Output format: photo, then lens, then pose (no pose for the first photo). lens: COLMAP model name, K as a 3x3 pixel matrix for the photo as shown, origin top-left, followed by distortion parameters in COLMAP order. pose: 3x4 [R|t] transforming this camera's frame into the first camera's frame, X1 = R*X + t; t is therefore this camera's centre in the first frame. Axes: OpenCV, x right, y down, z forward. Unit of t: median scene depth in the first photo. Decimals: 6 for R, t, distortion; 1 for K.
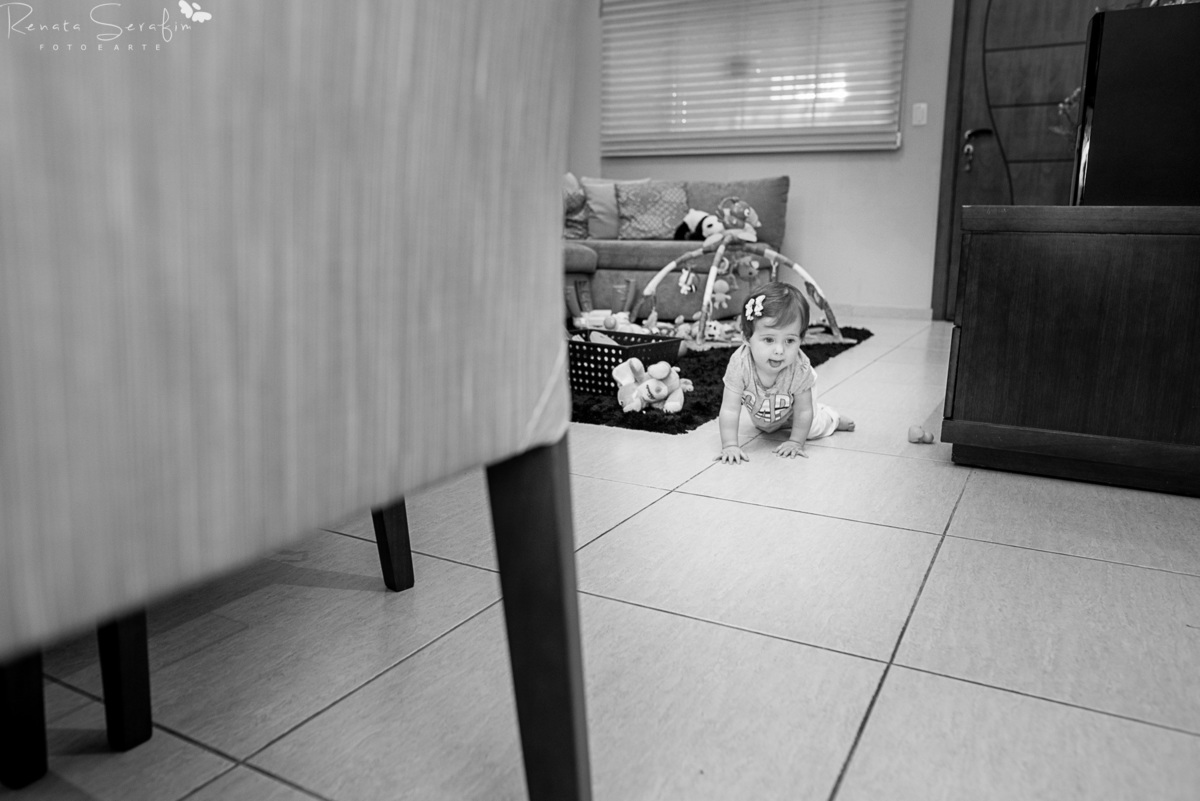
lens RADIAL K [[848.9, 0, 613.3], [0, 848.9, 397.6], [0, 0, 1]] dist [-0.049227, 0.042338]
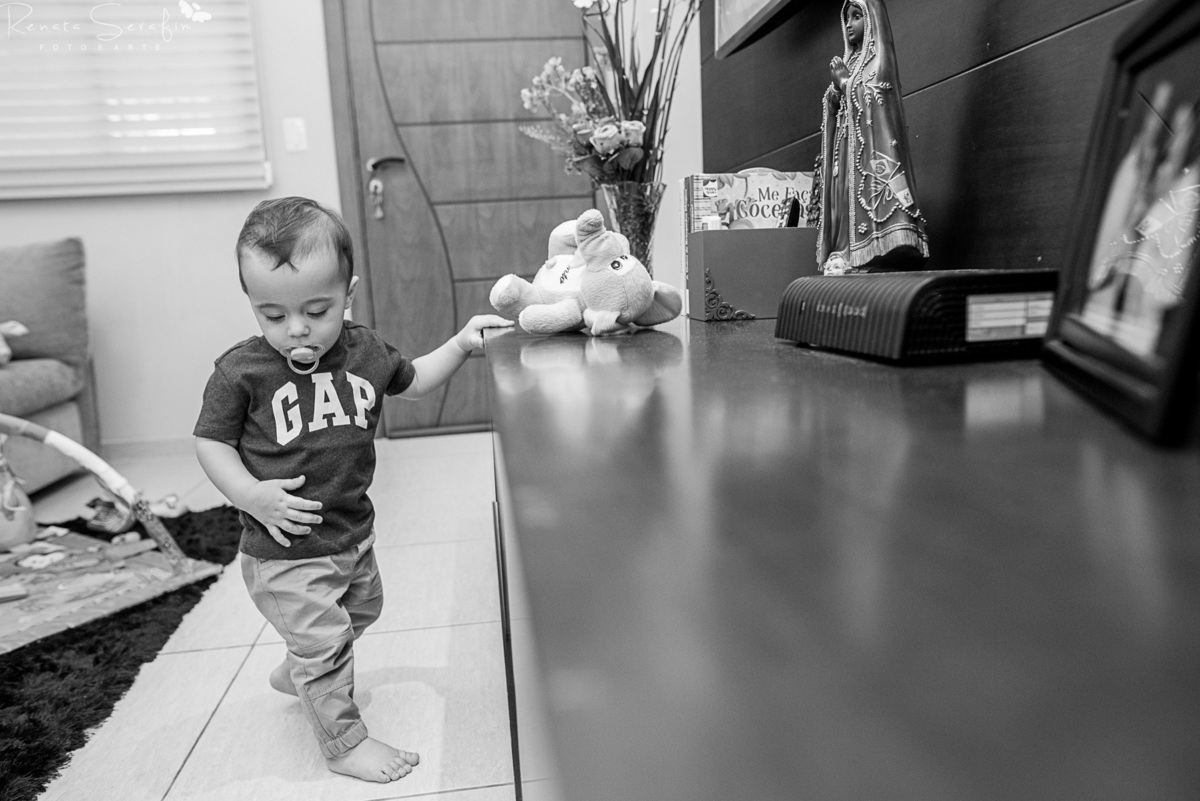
lens RADIAL K [[848.9, 0, 613.3], [0, 848.9, 397.6], [0, 0, 1]] dist [-0.049227, 0.042338]
pose [[0.805783, -0.146078, 0.573912, 0.166620], [0.170344, 0.985316, 0.011626, -0.106417], [-0.567183, 0.088394, 0.818834, 0.360273]]
